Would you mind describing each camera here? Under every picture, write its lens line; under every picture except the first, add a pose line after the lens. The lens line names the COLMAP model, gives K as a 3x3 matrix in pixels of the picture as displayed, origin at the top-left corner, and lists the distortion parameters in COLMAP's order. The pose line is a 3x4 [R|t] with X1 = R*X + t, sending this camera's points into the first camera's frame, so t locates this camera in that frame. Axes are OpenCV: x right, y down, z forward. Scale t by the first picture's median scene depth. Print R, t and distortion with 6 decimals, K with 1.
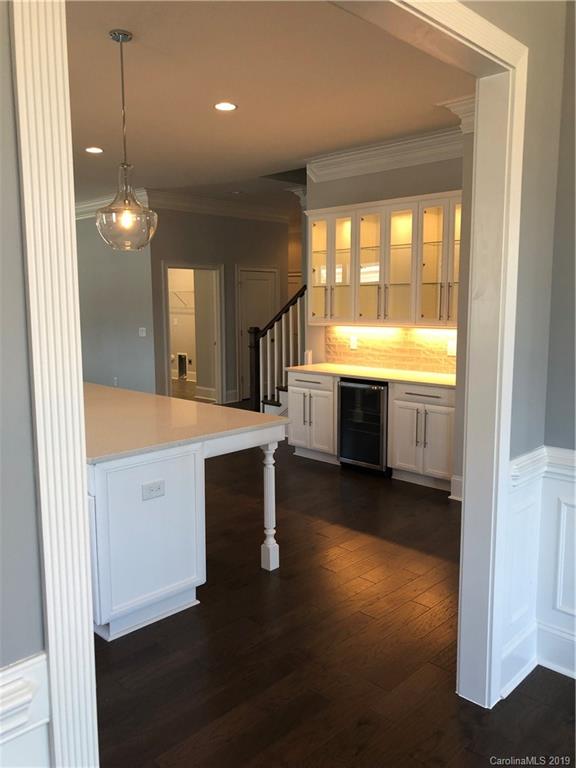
lens RADIAL K [[635.6, 0, 288.0], [0, 635.6, 384.0], [0, 0, 1]] dist [-0.001331, -0.004136]
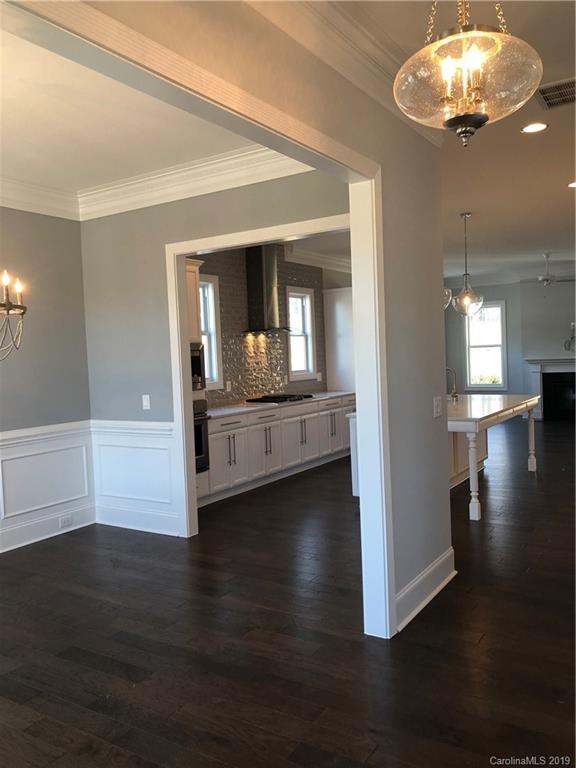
lens RADIAL K [[631.2, 0, 300.5], [0, 631.2, 382.5], [0, 0, 1]] dist [0.031805, -0.000912]
pose [[0.208540, 0.037773, -0.977284, 1.543840], [-0.092675, 0.995521, 0.018702, -0.018786], [0.973613, 0.086669, 0.211106, 0.308102]]
